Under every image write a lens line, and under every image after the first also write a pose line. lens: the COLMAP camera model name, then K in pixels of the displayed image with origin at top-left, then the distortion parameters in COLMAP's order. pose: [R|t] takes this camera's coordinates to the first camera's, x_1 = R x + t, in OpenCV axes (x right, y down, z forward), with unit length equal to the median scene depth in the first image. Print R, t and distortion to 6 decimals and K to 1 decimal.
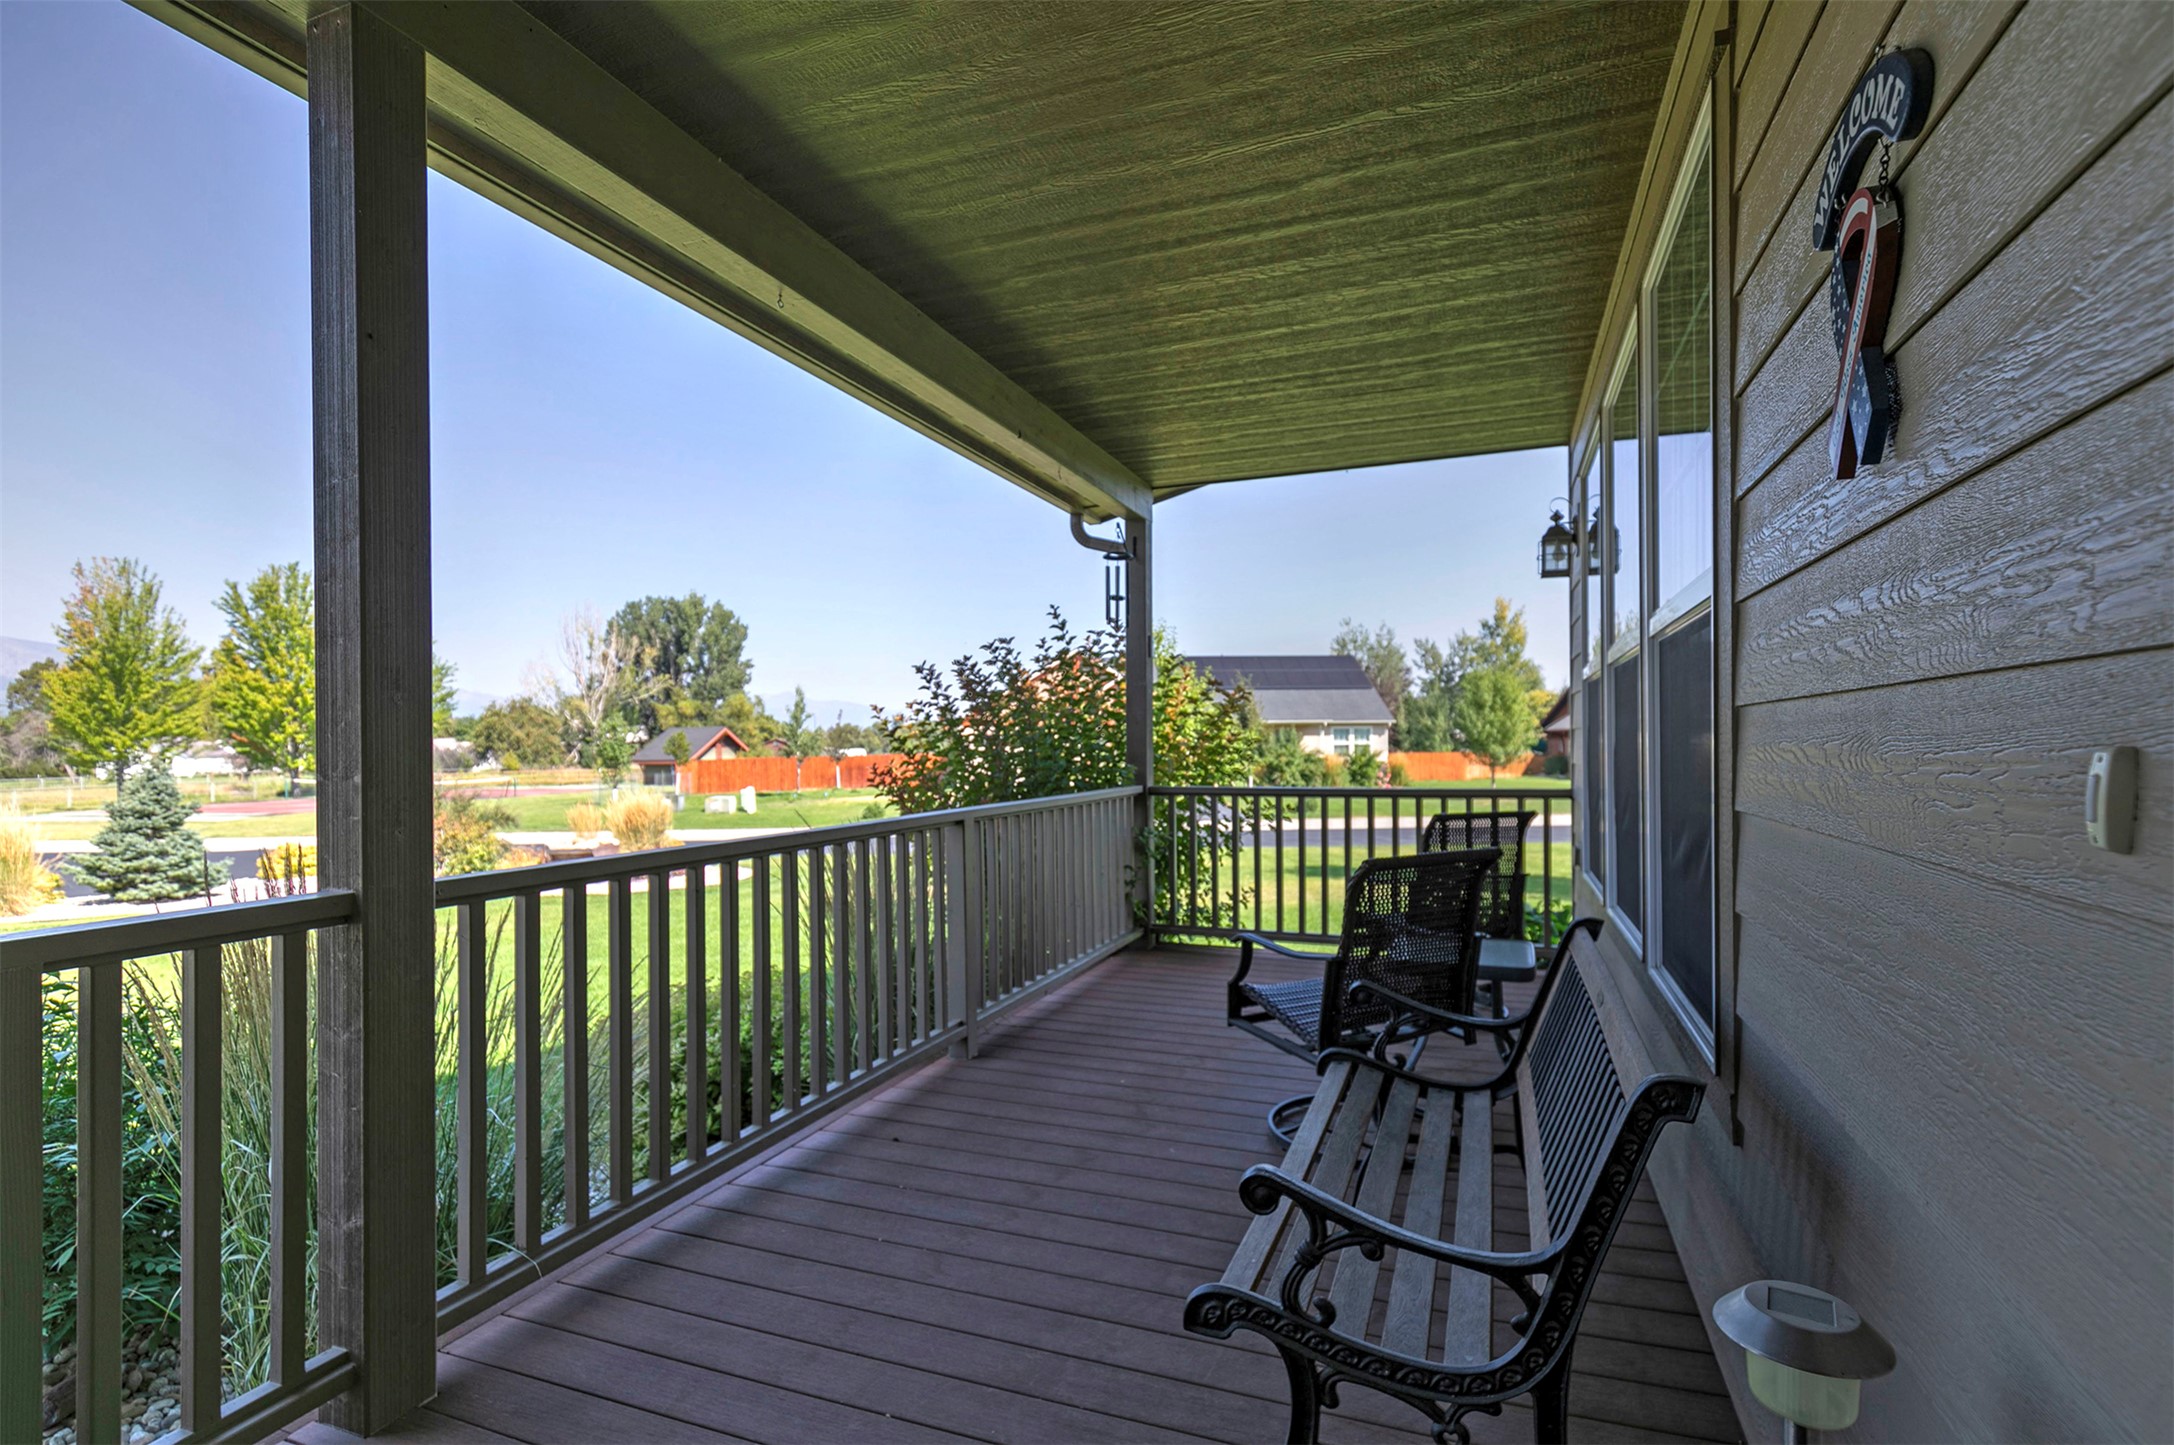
lens RADIAL K [[1030.6, 0, 1071.4], [0, 1030.6, 750.4], [0, 0, 1]] dist [0.002228, 0.000067]
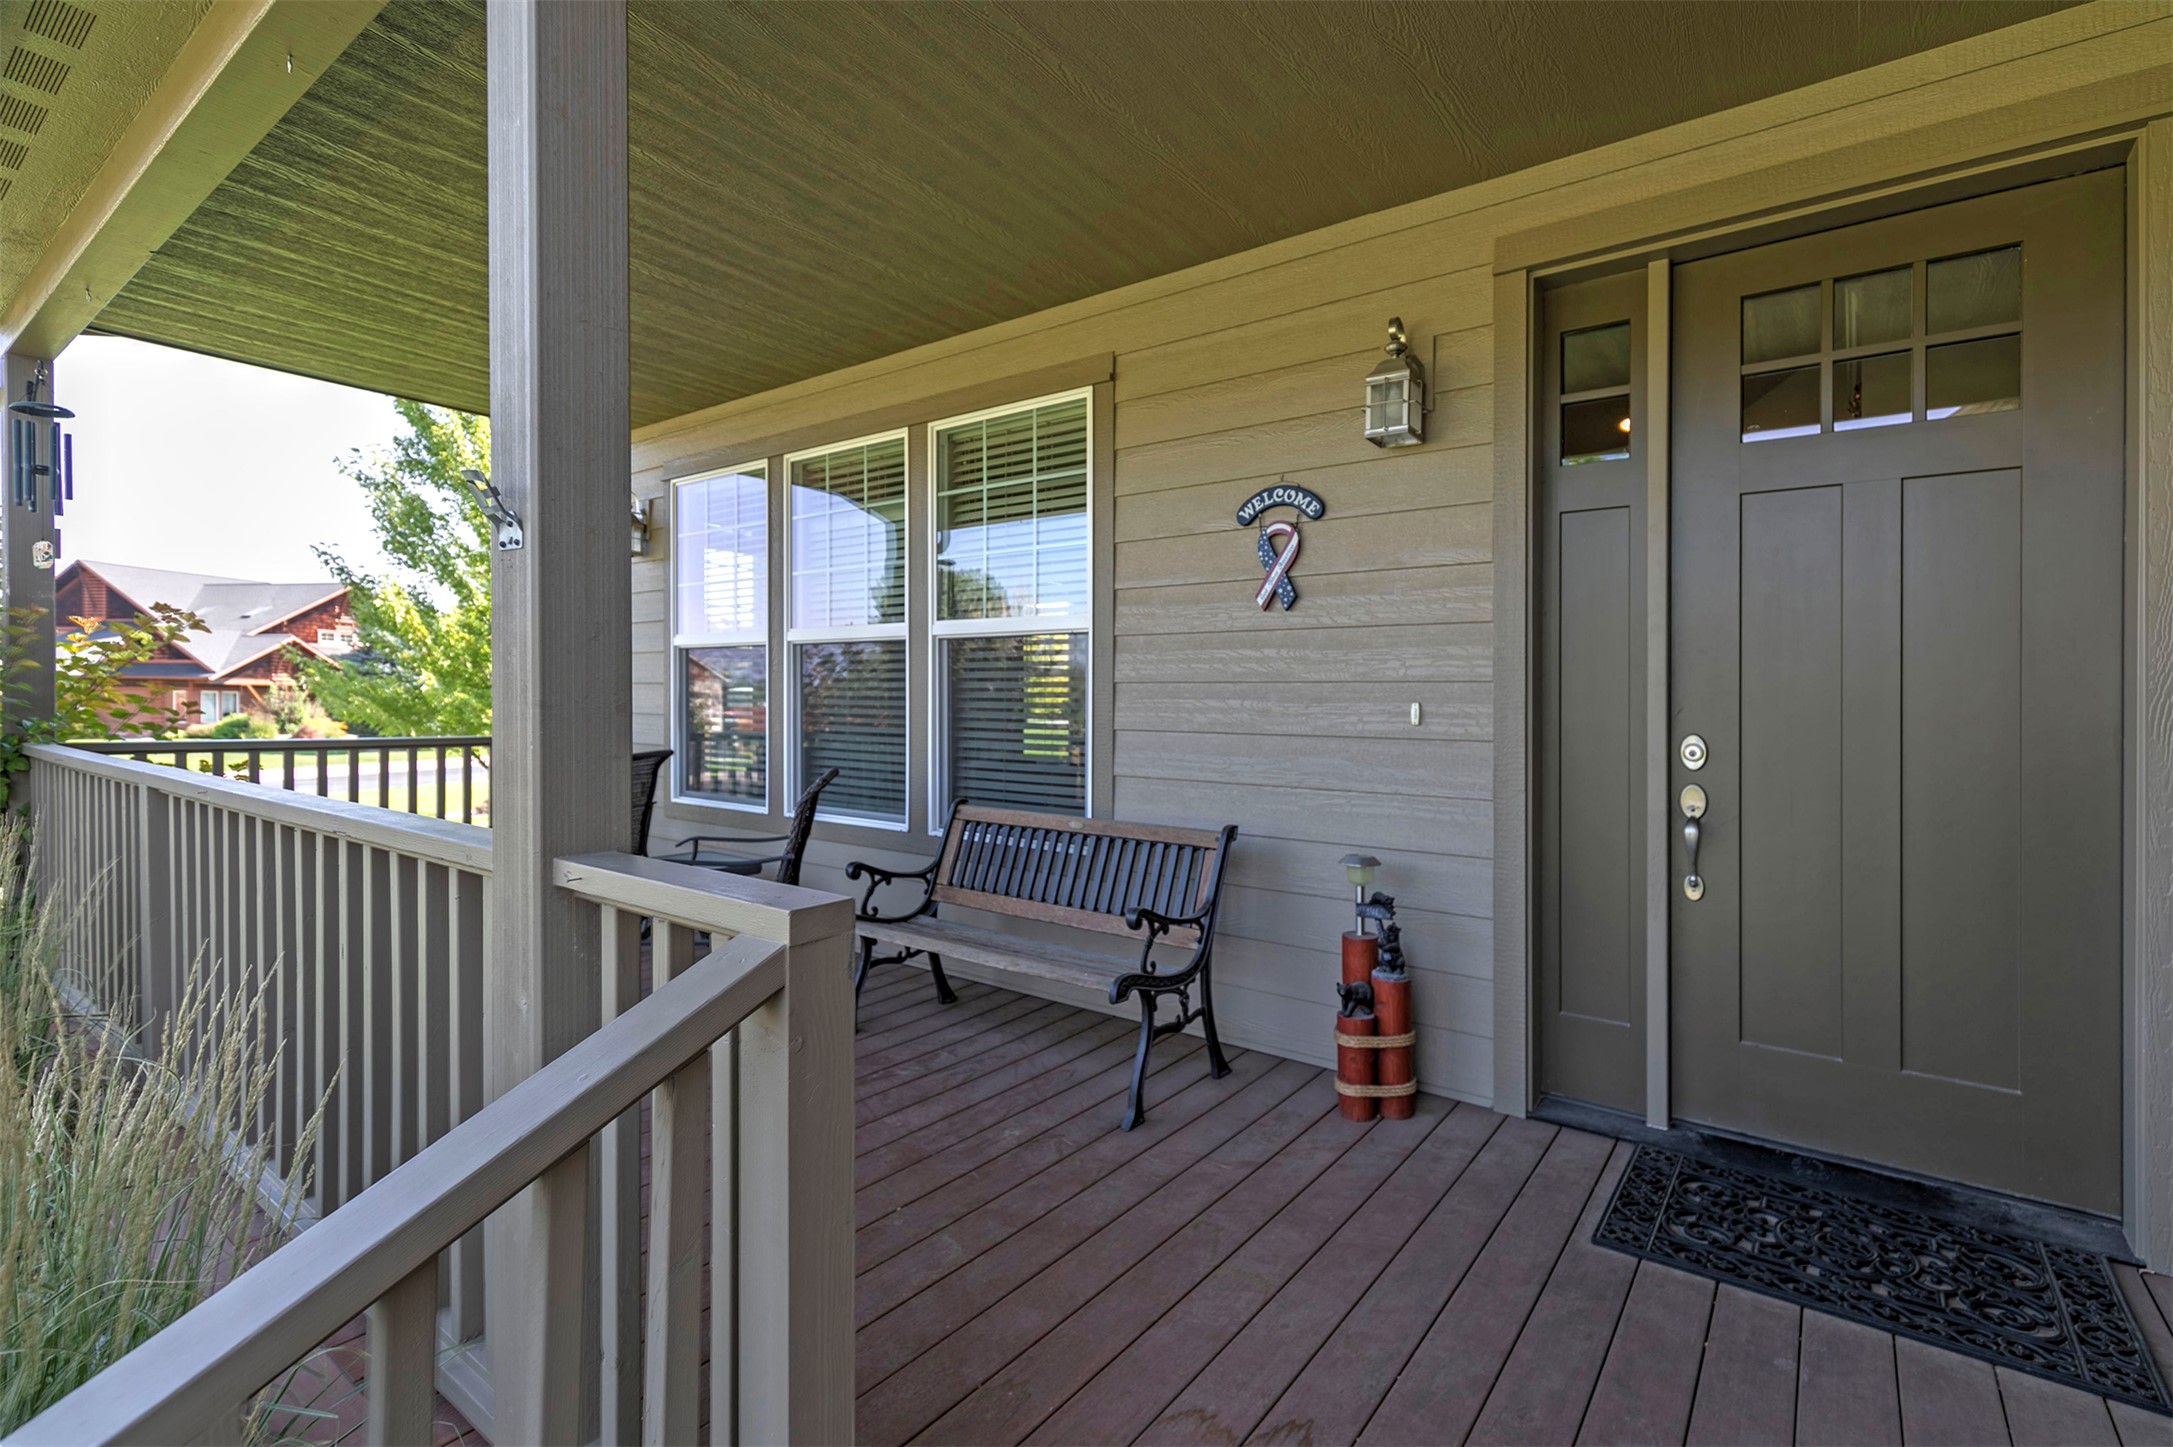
lens RADIAL K [[1002.2, 0, 1087.4], [0, 1002.2, 710.3], [0, 0, 1]] dist [0.005354, -0.000479]
pose [[0.263583, 0.009406, 0.964591, -0.915340], [-0.012352, 0.999903, -0.006375, 0.019884], [-0.964558, -0.010234, 0.263673, 0.310129]]
